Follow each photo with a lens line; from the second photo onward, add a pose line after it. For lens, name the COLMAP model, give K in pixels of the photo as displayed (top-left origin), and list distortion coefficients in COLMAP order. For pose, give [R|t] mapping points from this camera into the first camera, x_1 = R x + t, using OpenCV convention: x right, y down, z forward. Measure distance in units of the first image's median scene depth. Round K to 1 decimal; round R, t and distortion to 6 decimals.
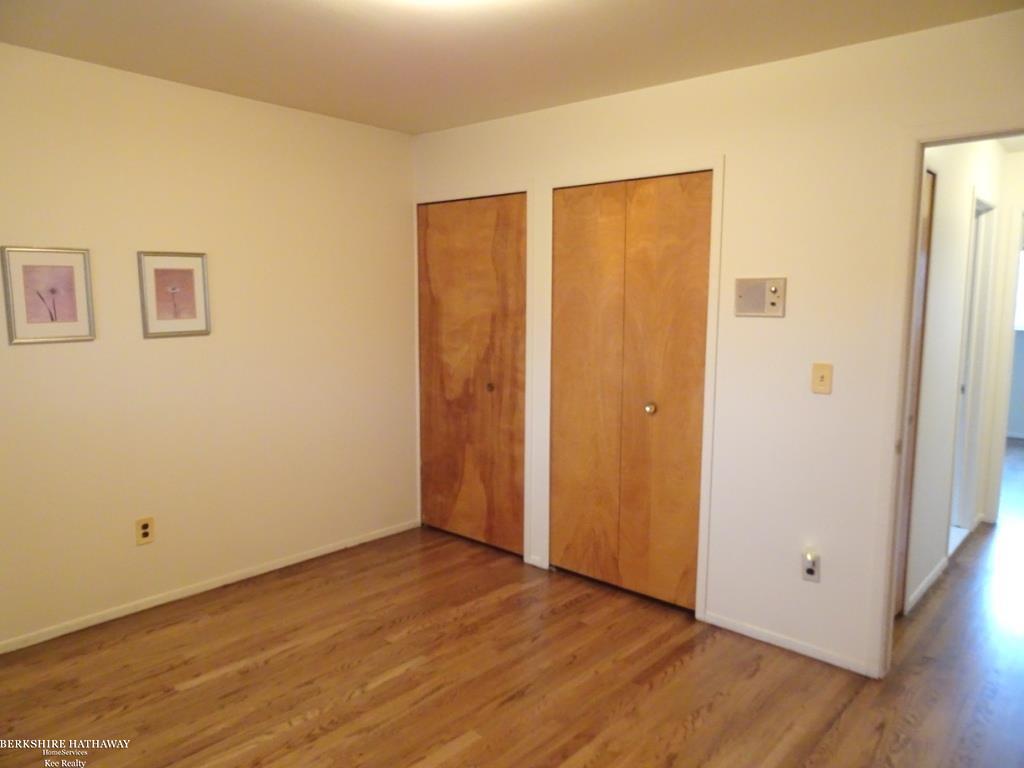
lens RADIAL K [[727.0, 0, 511.6], [0, 727.0, 386.5], [0, 0, 1]] dist [0.002332, 0.007378]
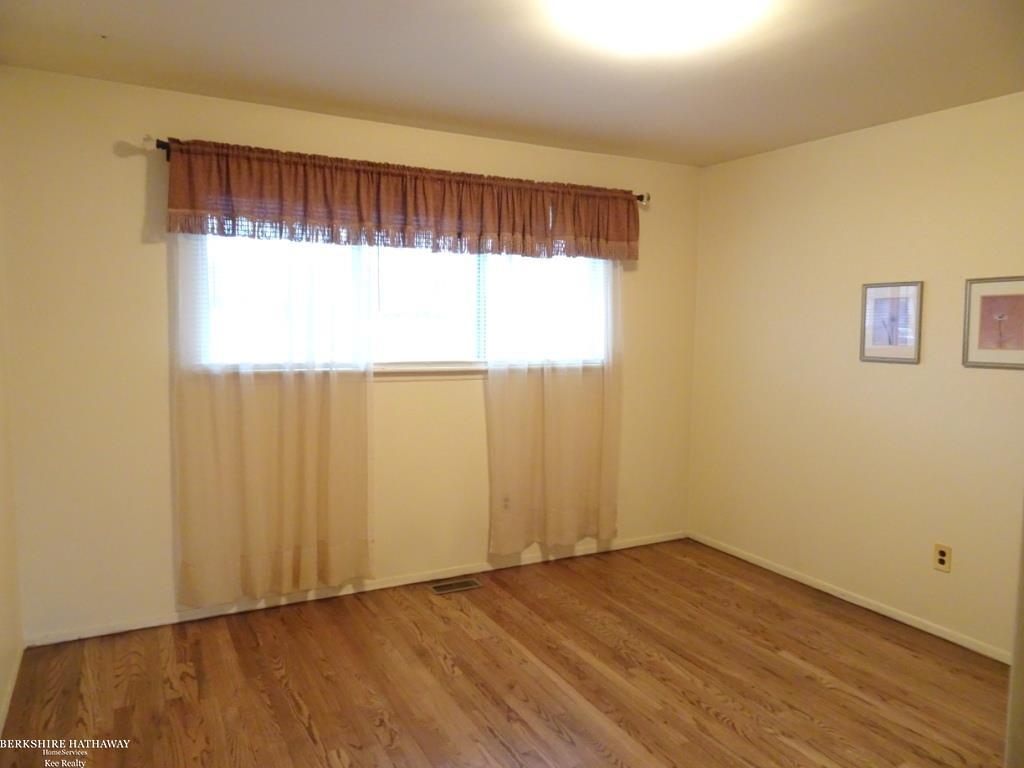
lens RADIAL K [[727.0, 0, 512.1], [0, 727.0, 380.7], [0, 0, 1]] dist [0.002332, 0.007378]
pose [[-0.346369, 0.067660, -0.935655, 0.654302], [-0.137441, 0.982973, 0.121961, -0.085832], [0.927975, 0.170841, -0.331173, 0.782586]]
